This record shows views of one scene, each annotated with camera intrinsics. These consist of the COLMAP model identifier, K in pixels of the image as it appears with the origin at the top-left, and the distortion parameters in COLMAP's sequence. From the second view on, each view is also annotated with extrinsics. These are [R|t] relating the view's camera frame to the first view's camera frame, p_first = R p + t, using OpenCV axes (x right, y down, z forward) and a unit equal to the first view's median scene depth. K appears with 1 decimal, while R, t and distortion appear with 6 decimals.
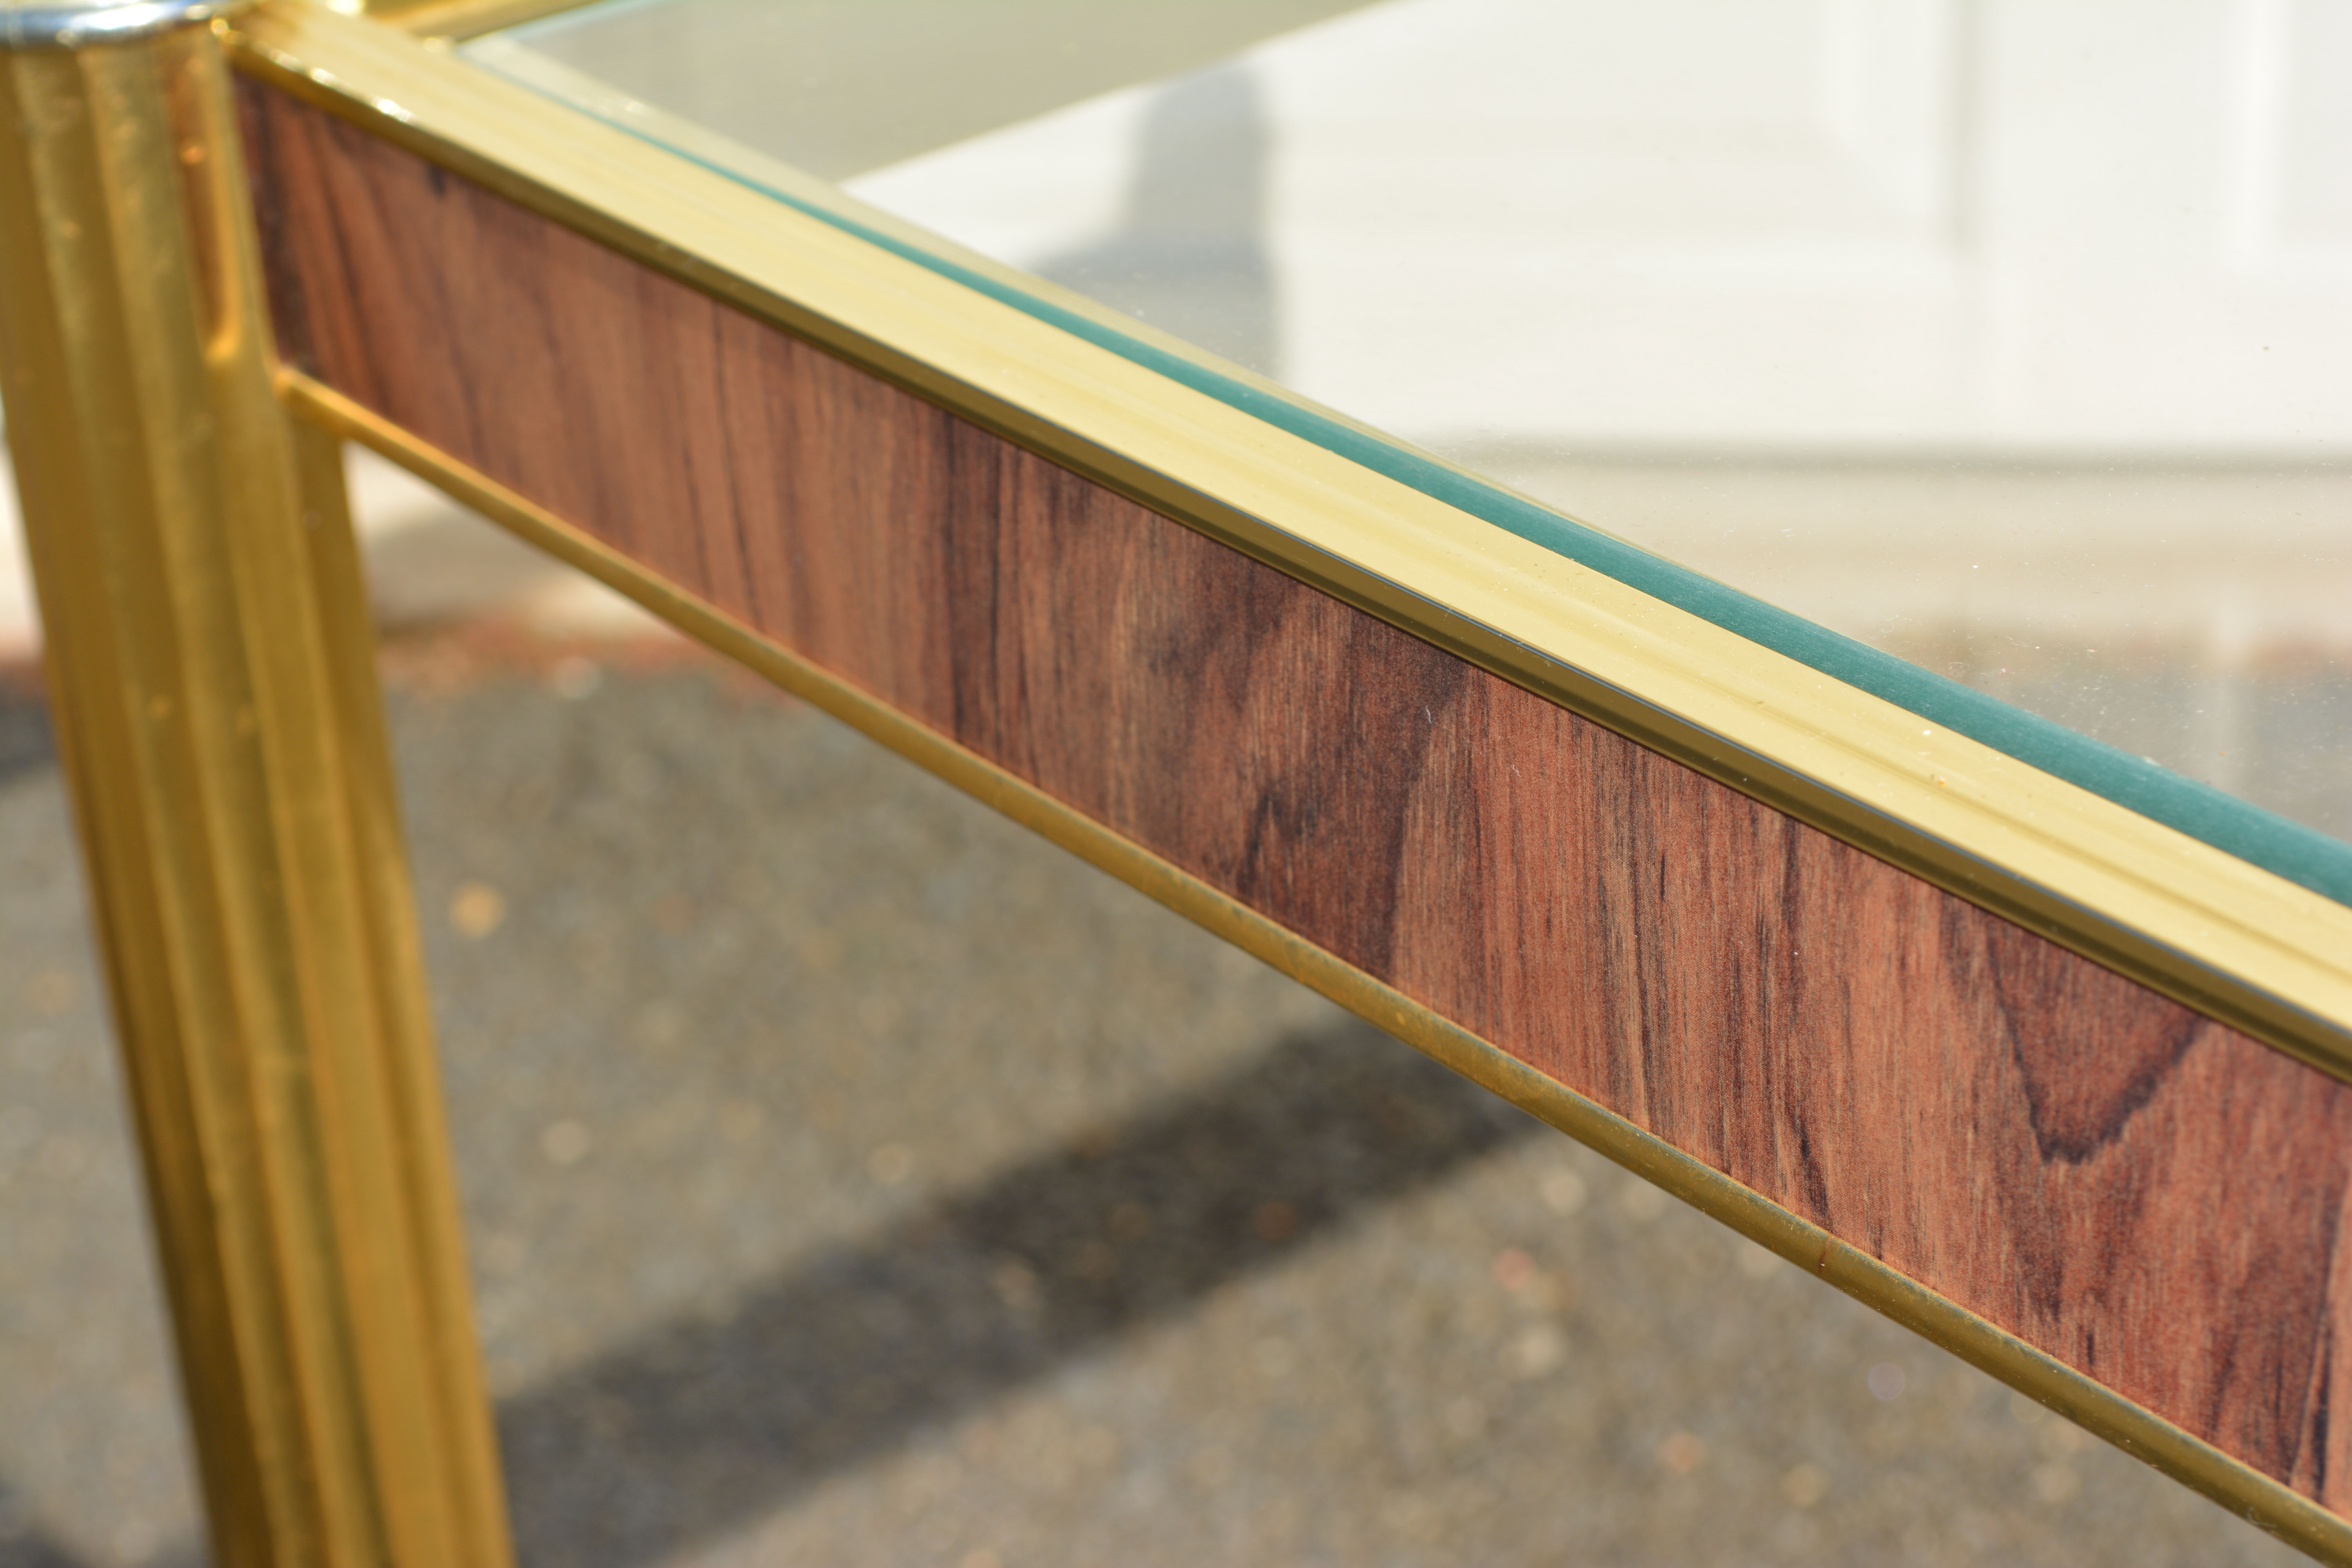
lens RADIAL K [[4811.0, 0, 1176.0], [0, 4811.0, 784.0], [0, 0, 1]] dist [0.039383, -0.233448]
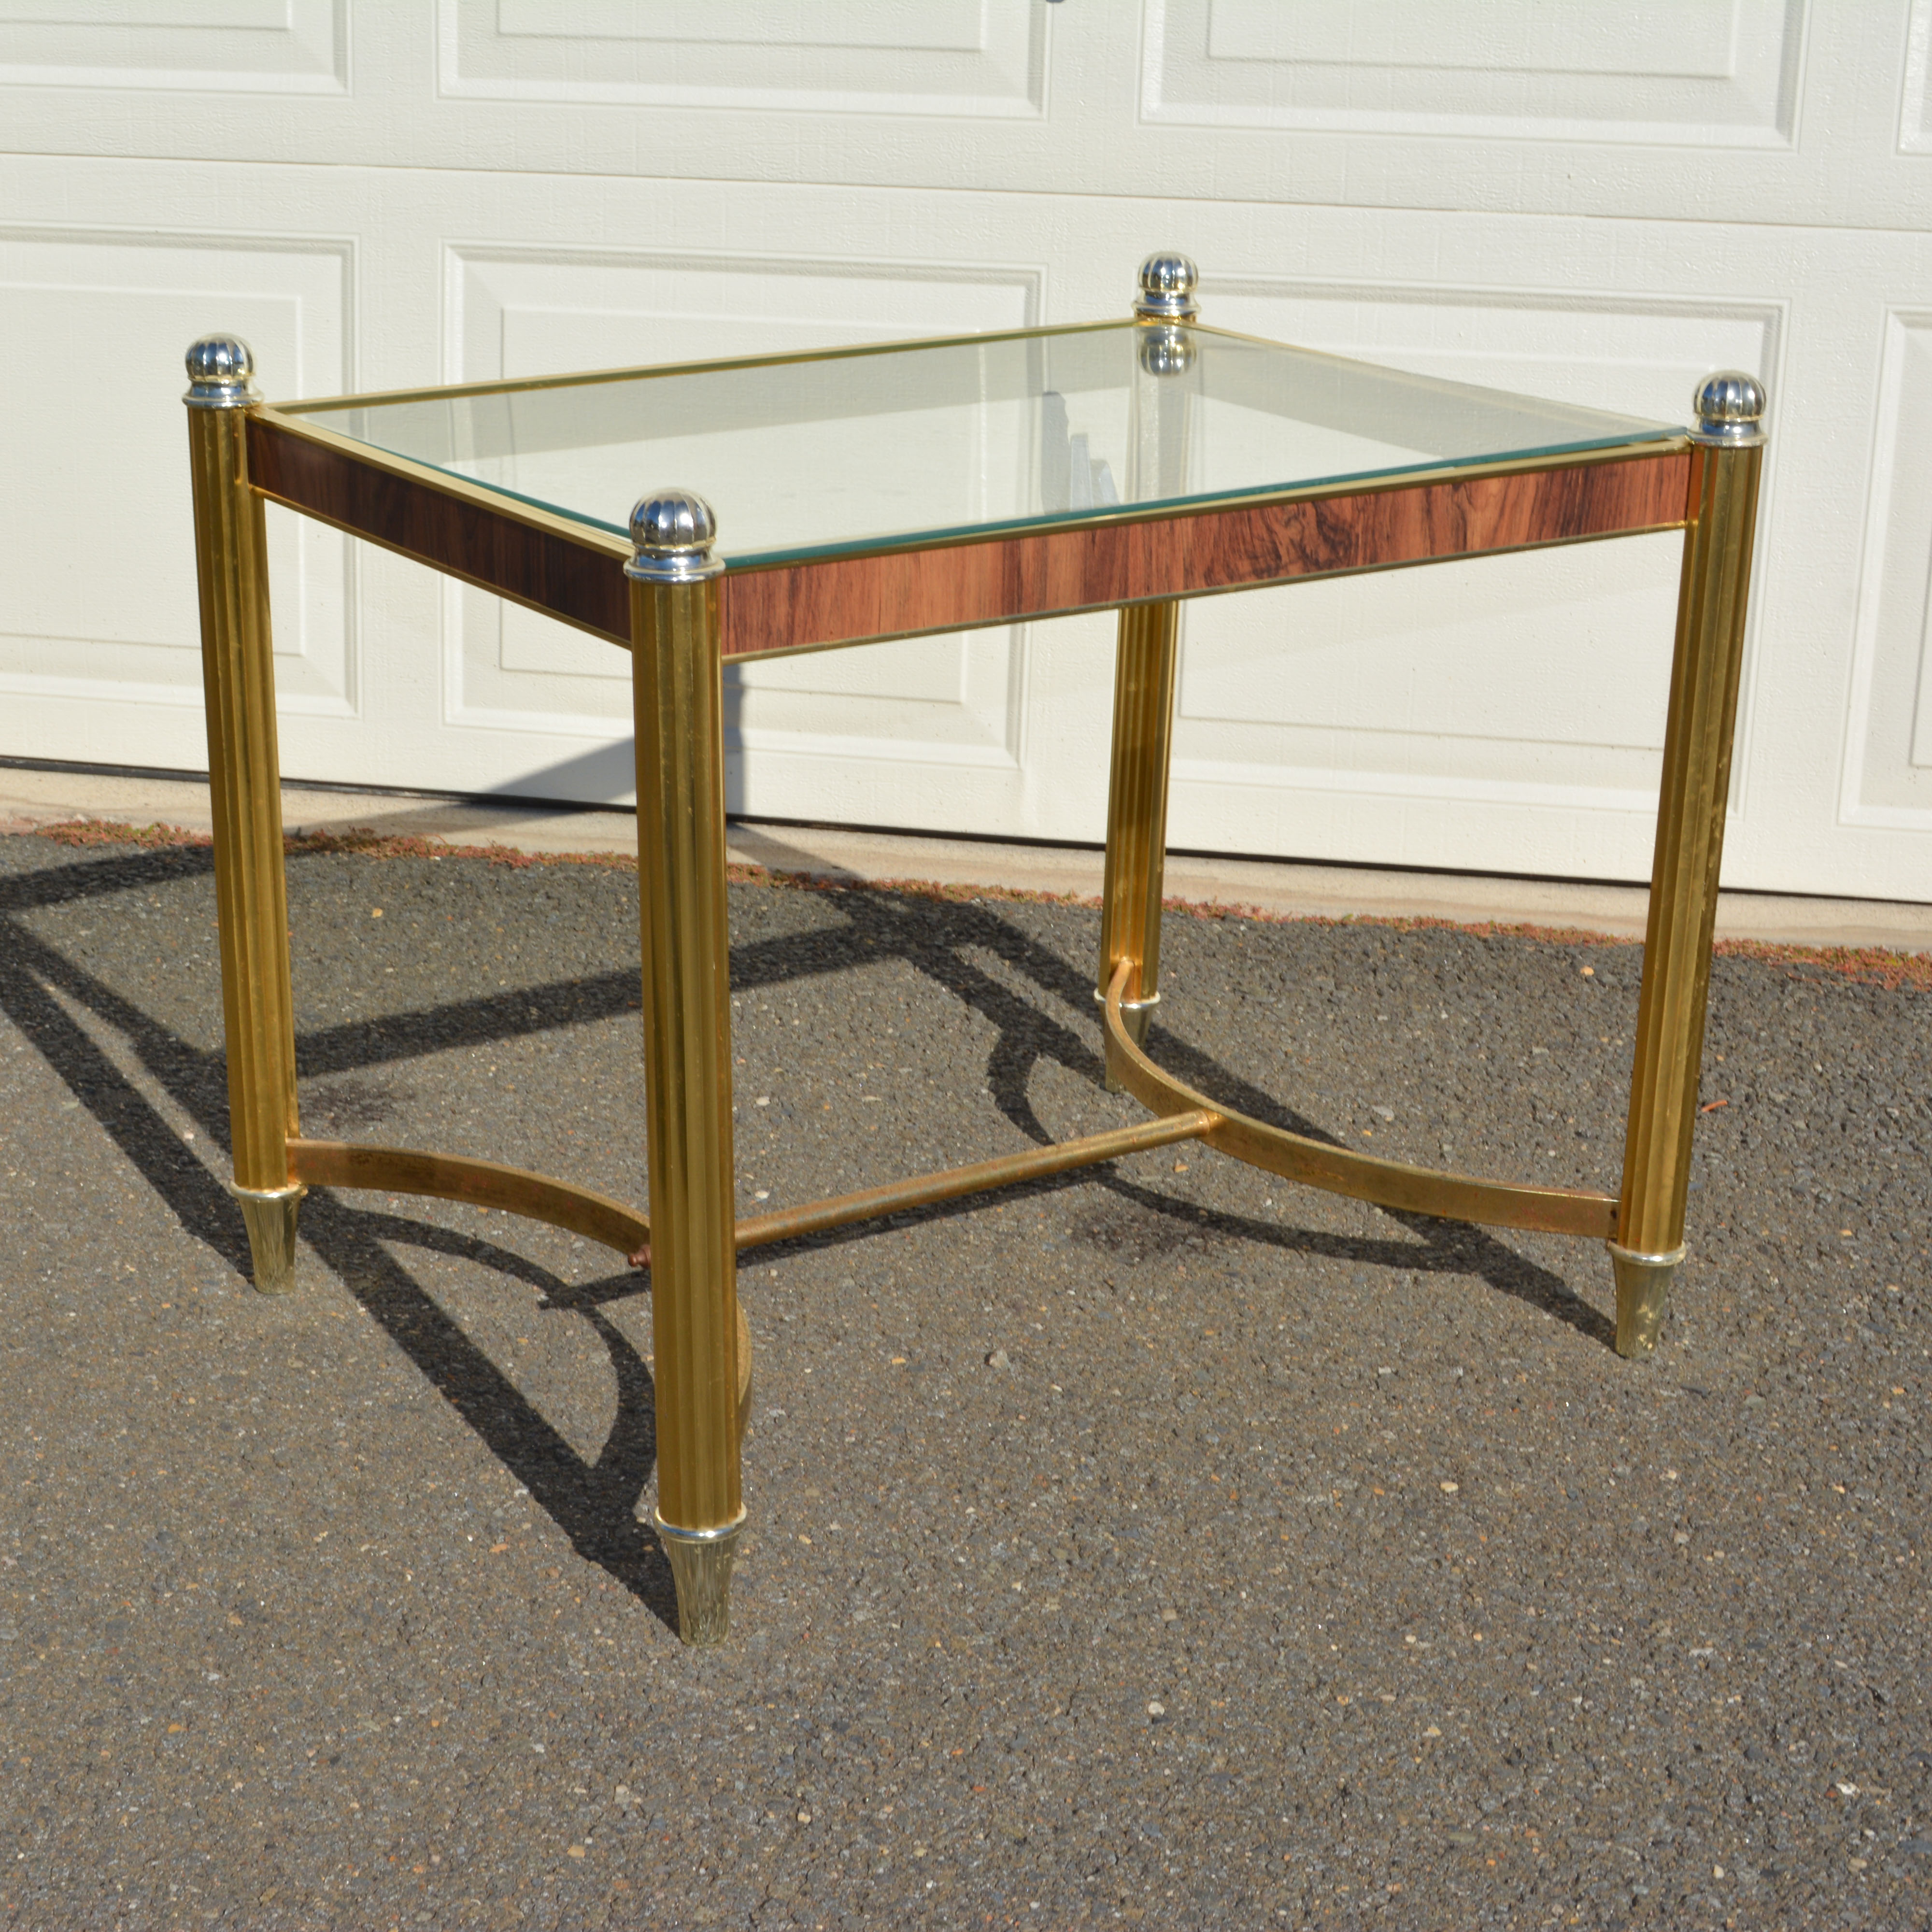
lens RADIAL K [[3864.5, 0, 902.4], [0, 3864.5, 963.2], [0, 0, 1]] dist [0.011832, -0.183536]
pose [[0.992265, 0.080462, -0.094535, 0.874181], [-0.096162, 0.979788, -0.175409, 1.007984], [0.078511, 0.183142, 0.979946, -2.676190]]
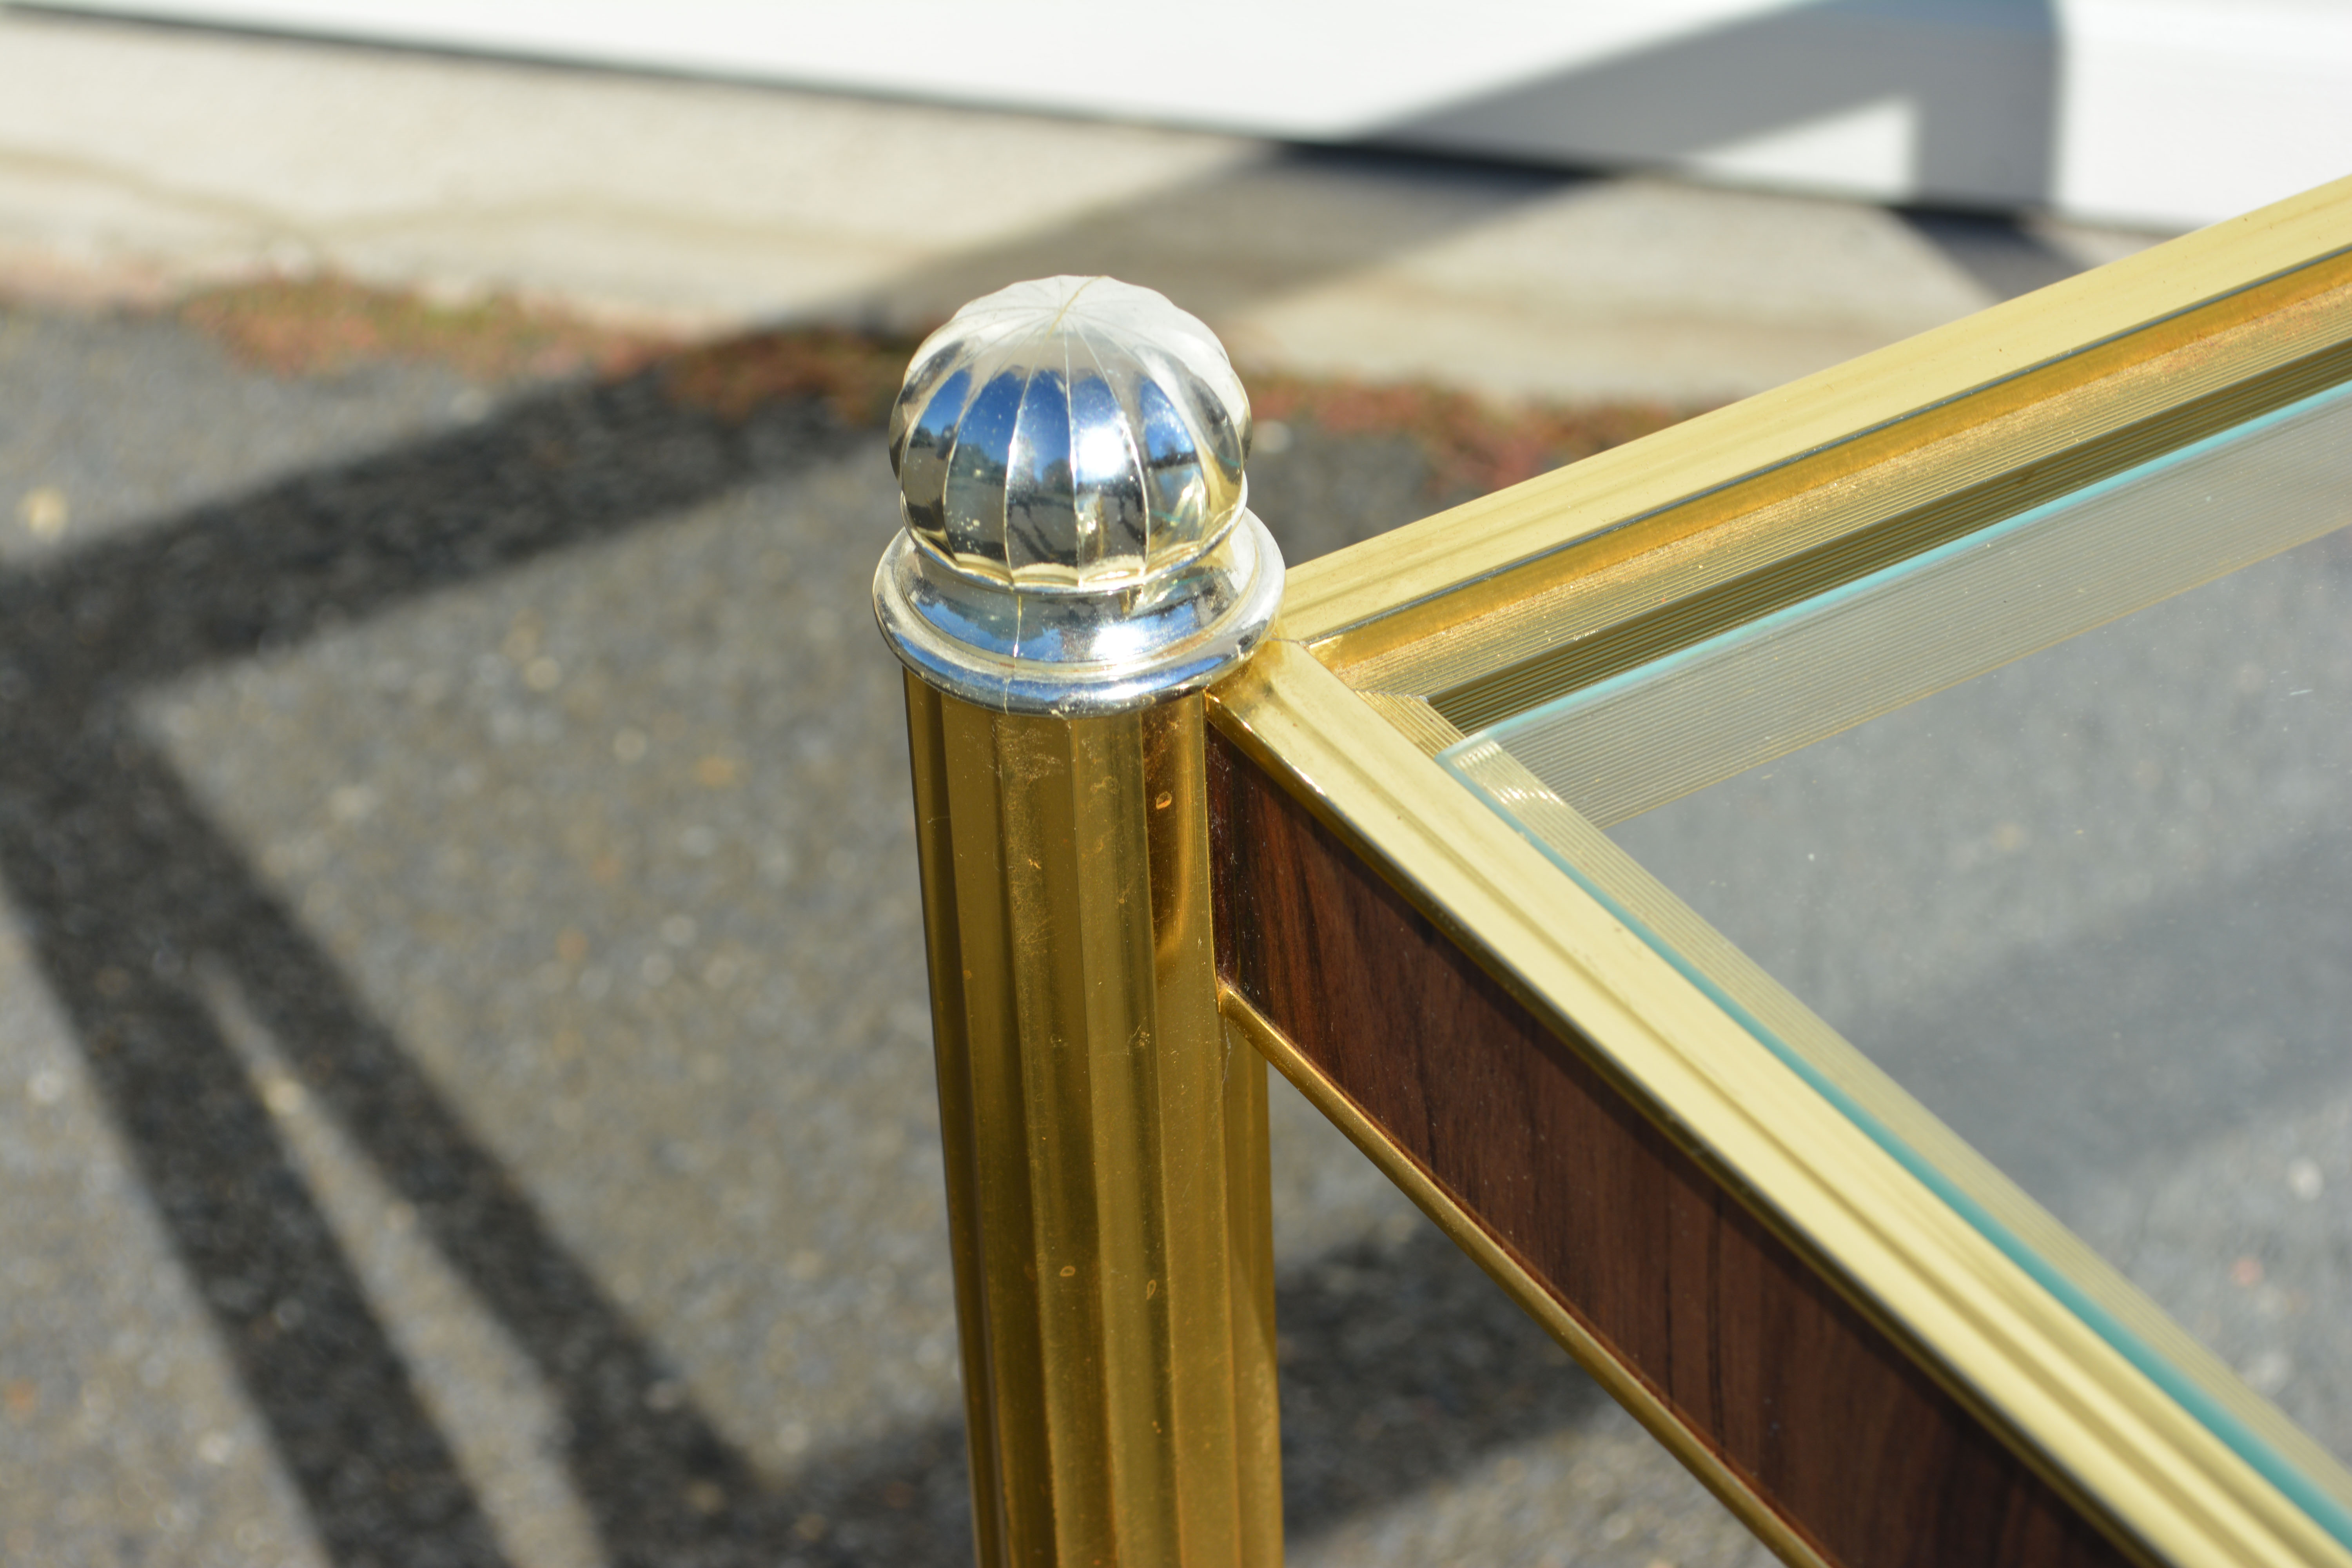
lens RADIAL K [[5303.0, 0, 1176.0], [0, 5303.0, 784.0], [0, 0, 1]] dist [0.053935, -0.164748]
pose [[0.990699, 0.091156, -0.101024, -0.090019], [-0.076255, 0.986834, 0.142633, -0.284109], [0.112696, -0.133603, 0.984606, -0.072393]]
